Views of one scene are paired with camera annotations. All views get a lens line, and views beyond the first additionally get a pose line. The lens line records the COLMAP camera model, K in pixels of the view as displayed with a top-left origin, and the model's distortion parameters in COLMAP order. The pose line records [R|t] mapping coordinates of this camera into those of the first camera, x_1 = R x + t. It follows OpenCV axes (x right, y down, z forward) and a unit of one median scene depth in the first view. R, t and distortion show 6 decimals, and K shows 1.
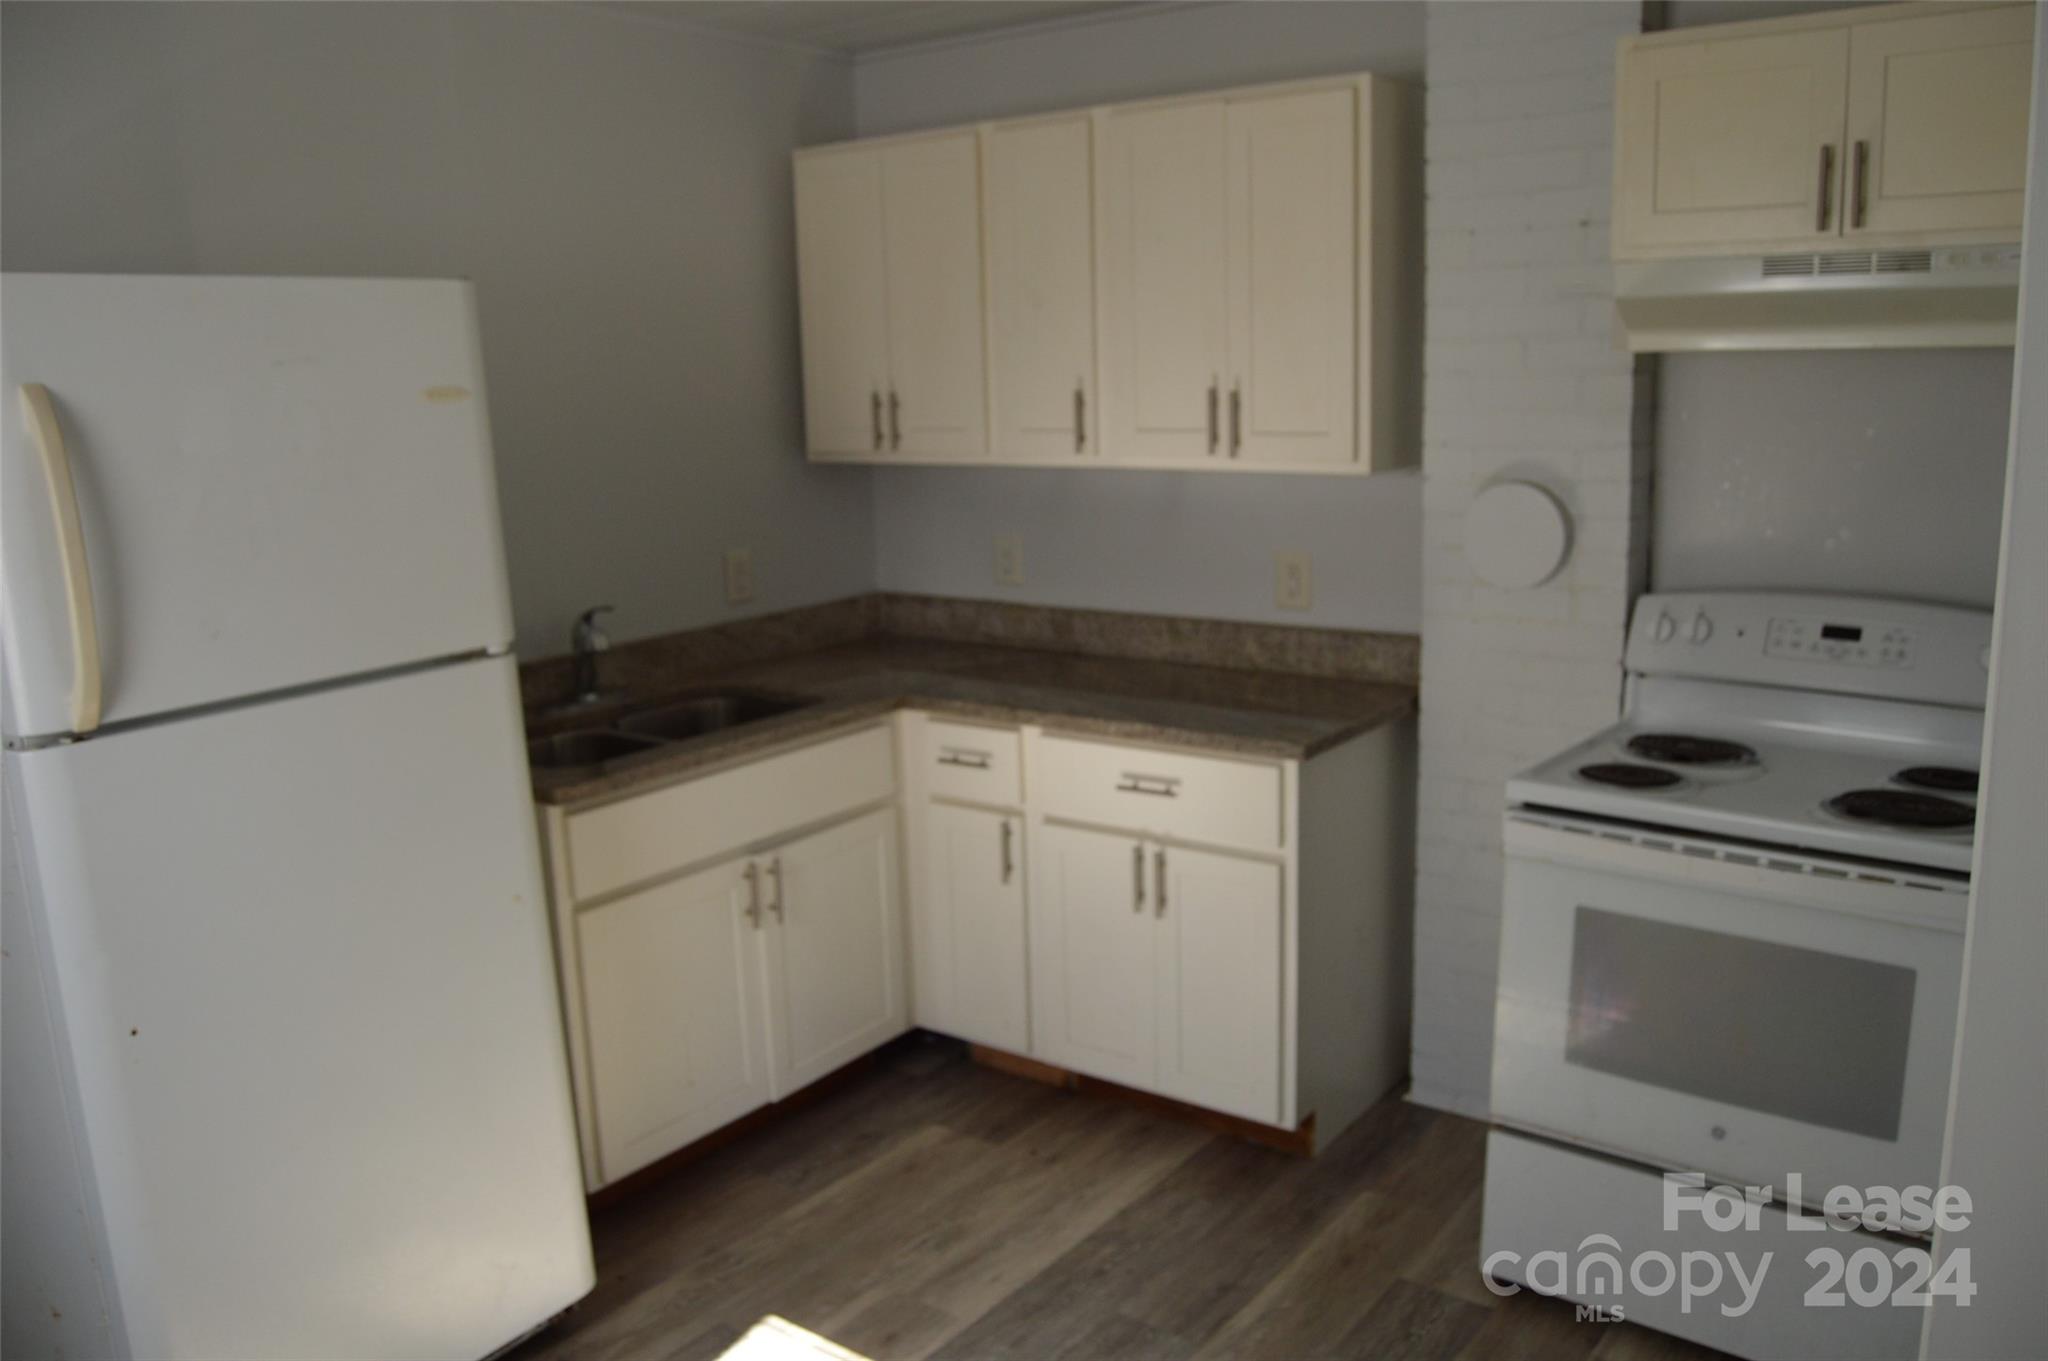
lens RADIAL K [[1649.0, 0, 1023.1], [0, 1649.0, 686.3], [0, 0, 1]] dist [-0.075180, 0.010121]
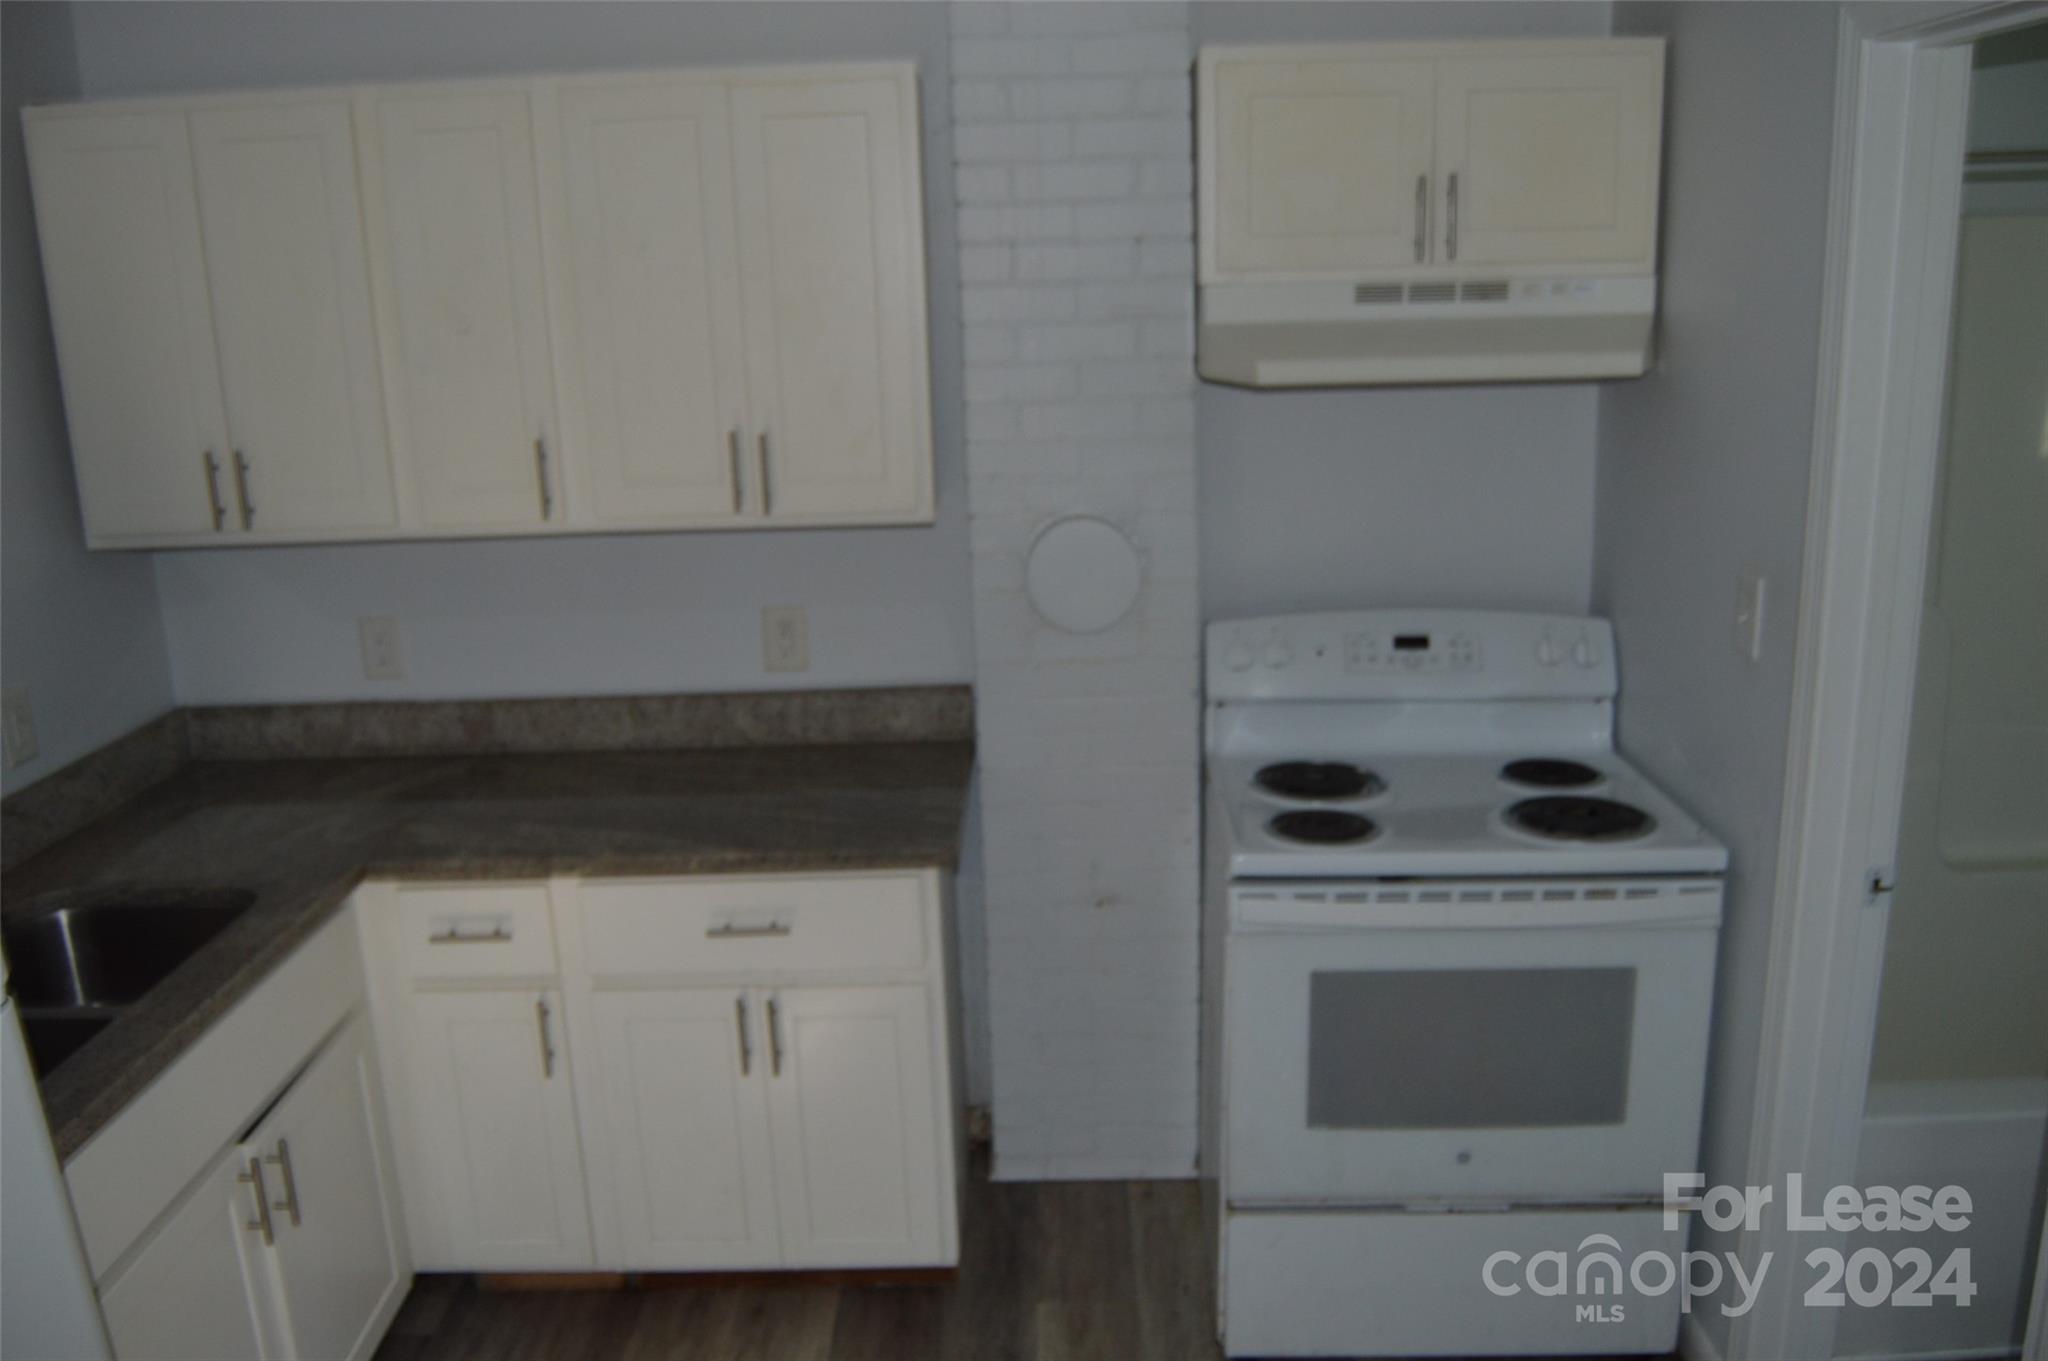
lens RADIAL K [[1649.0, 0, 1024.6], [0, 1649.0, 677.1], [0, 0, 1]] dist [-0.075180, 0.010121]
pose [[0.807229, -0.143661, 0.572488, -0.246329], [0.123119, 0.989575, 0.074723, -0.098337], [-0.577254, 0.010165, 0.816501, 0.231124]]
